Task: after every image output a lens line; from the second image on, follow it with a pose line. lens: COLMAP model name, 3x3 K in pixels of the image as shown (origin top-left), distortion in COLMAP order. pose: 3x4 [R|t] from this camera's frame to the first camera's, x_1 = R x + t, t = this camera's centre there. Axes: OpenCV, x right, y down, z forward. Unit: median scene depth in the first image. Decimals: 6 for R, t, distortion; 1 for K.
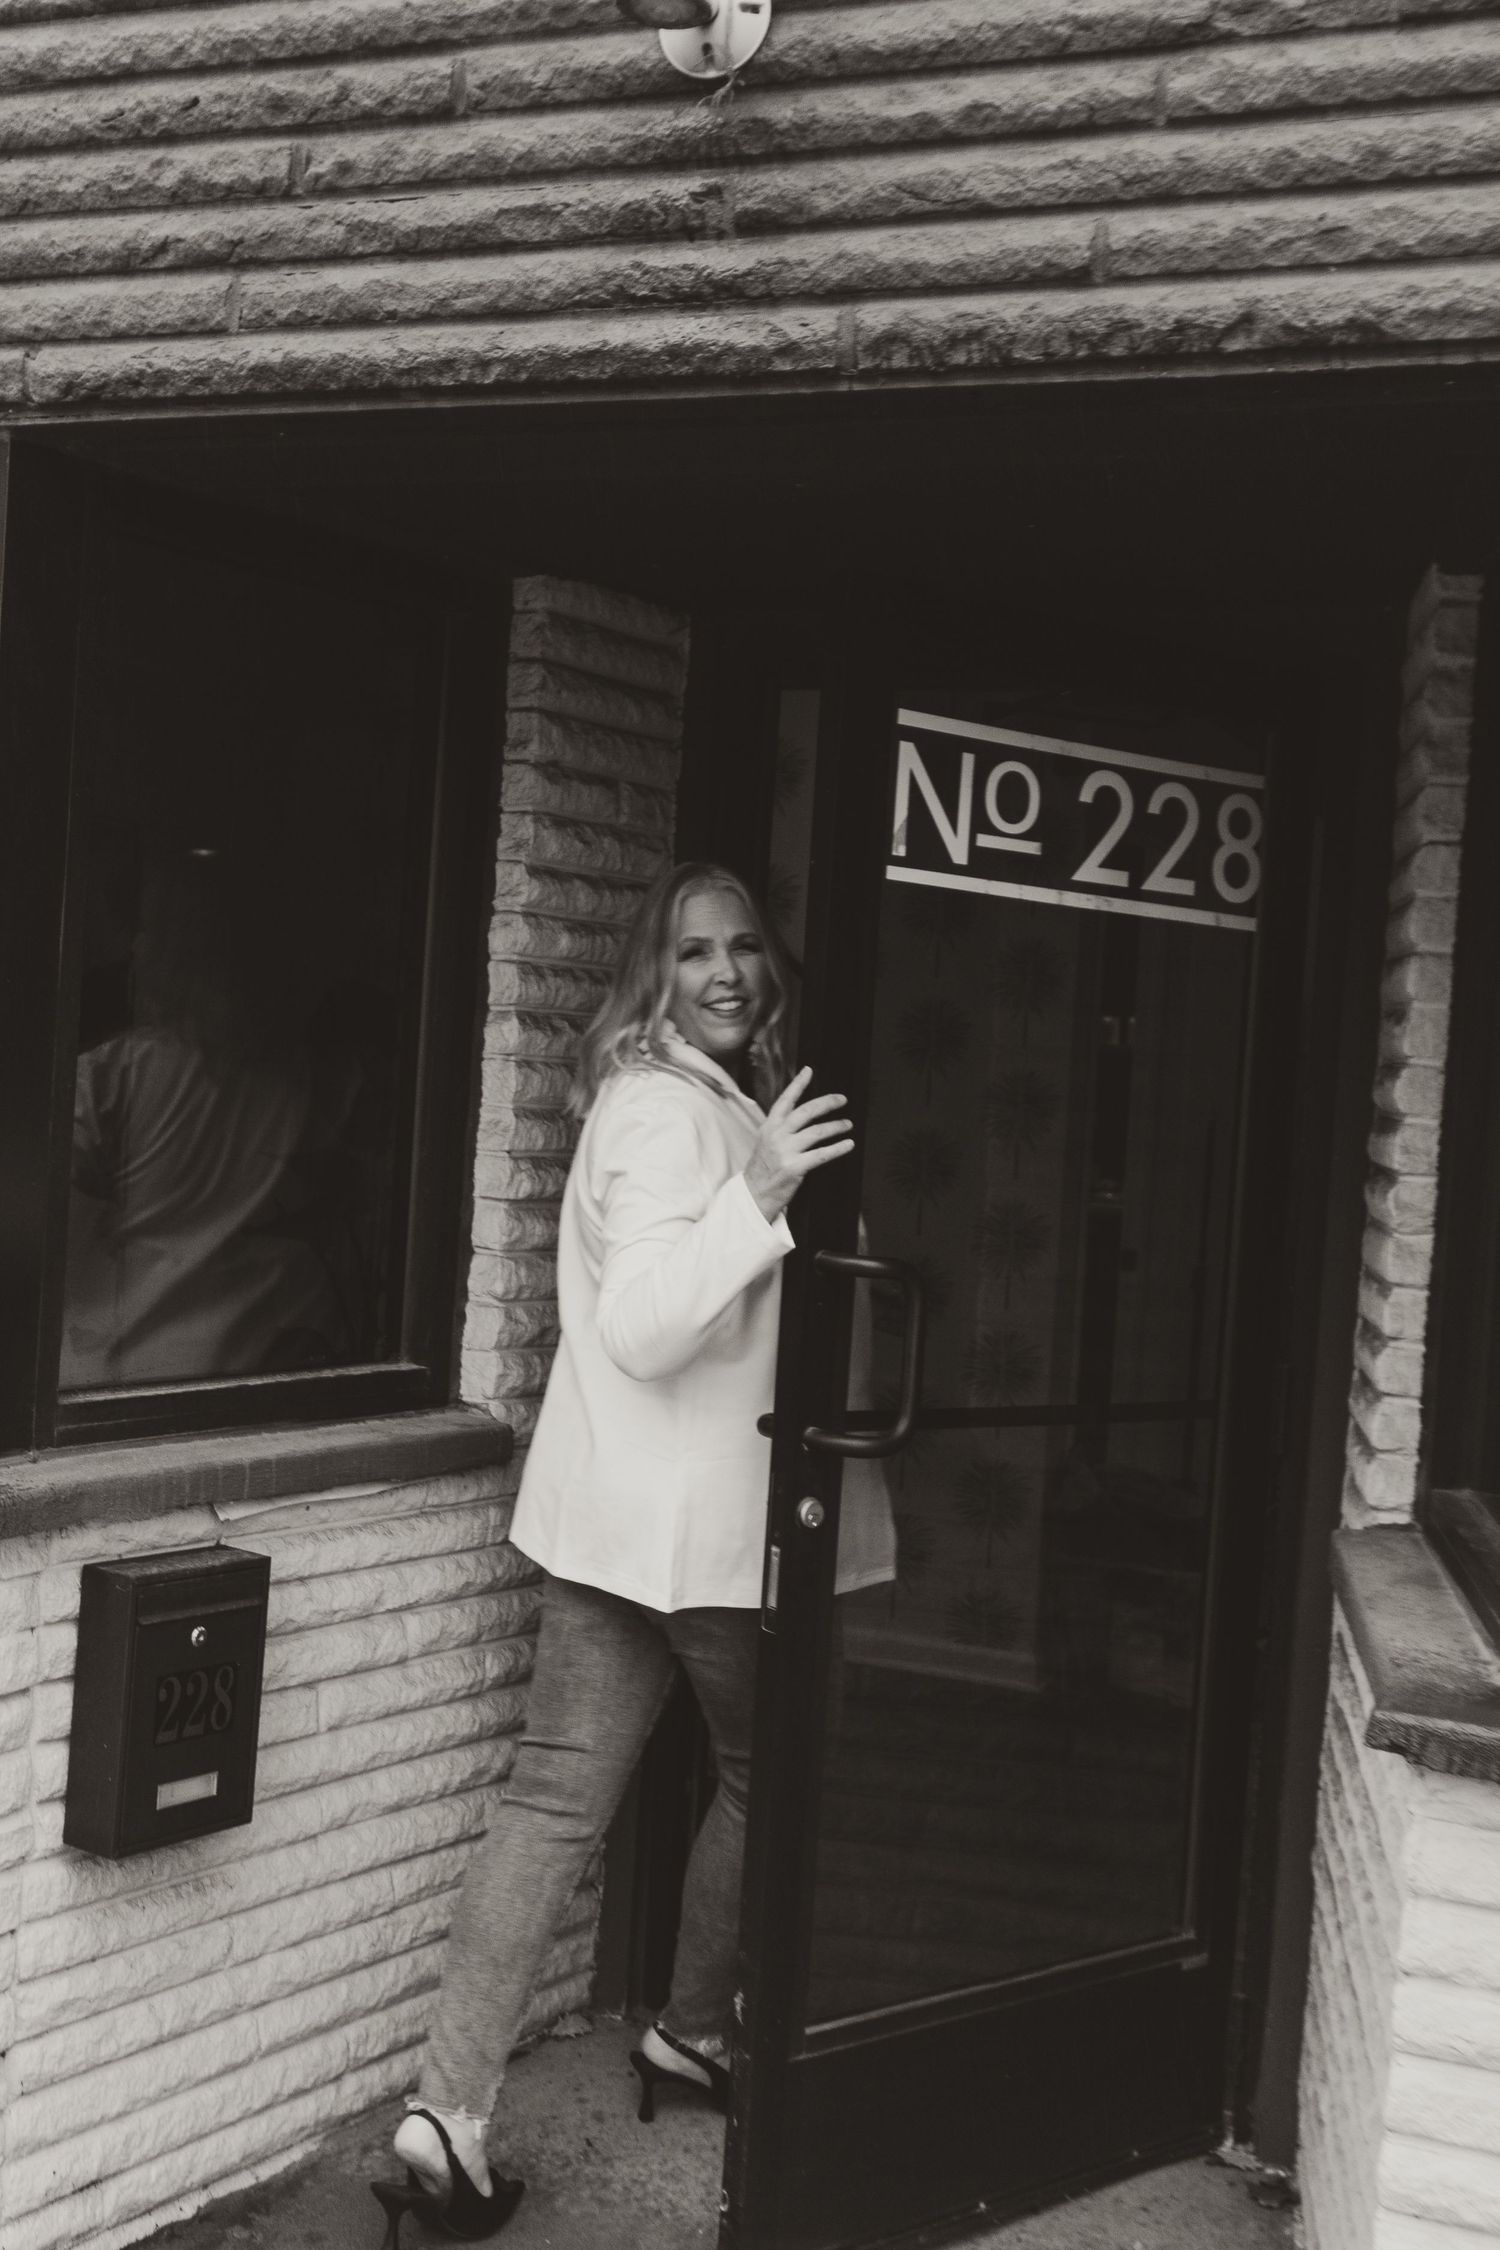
lens RADIAL K [[3552.3, 0, 750.8], [0, 3552.3, 1113.4], [0, 0, 1]] dist [0.053023, 0.000000]
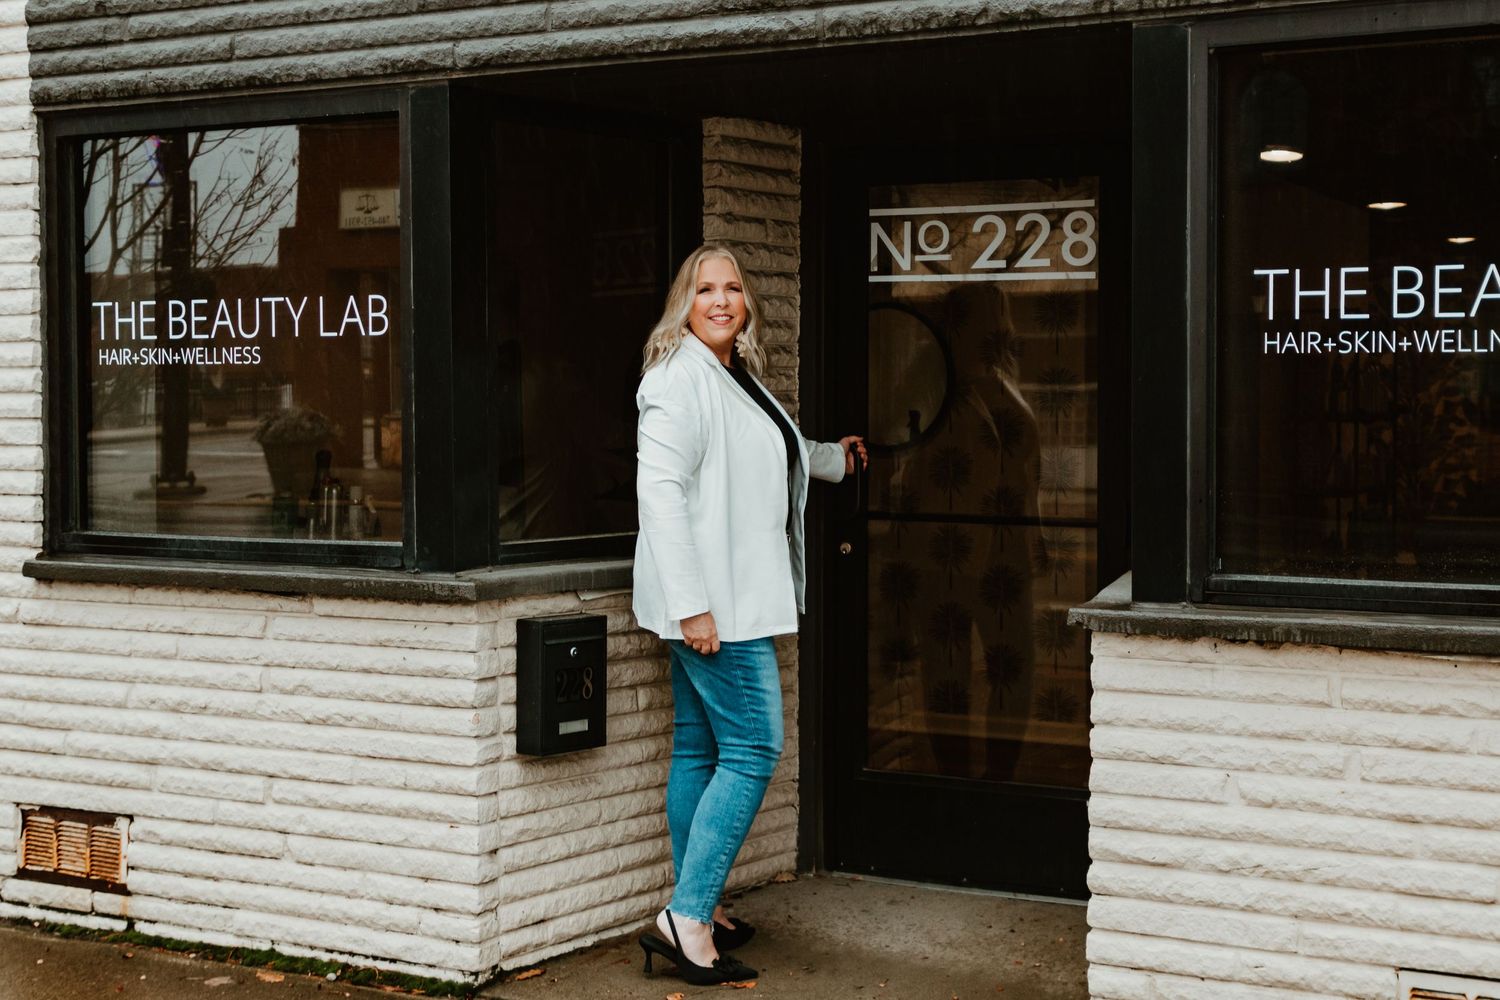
lens RADIAL K [[2546.7, 0, 752.5], [0, 2546.7, 504.2], [0, 0, 1]] dist [0.040202, 0.000000]
pose [[0.994676, -0.060553, -0.083385, 0.076924], [0.062809, 0.997720, 0.024699, 0.031025], [0.081699, -0.029804, 0.996211, -0.464999]]
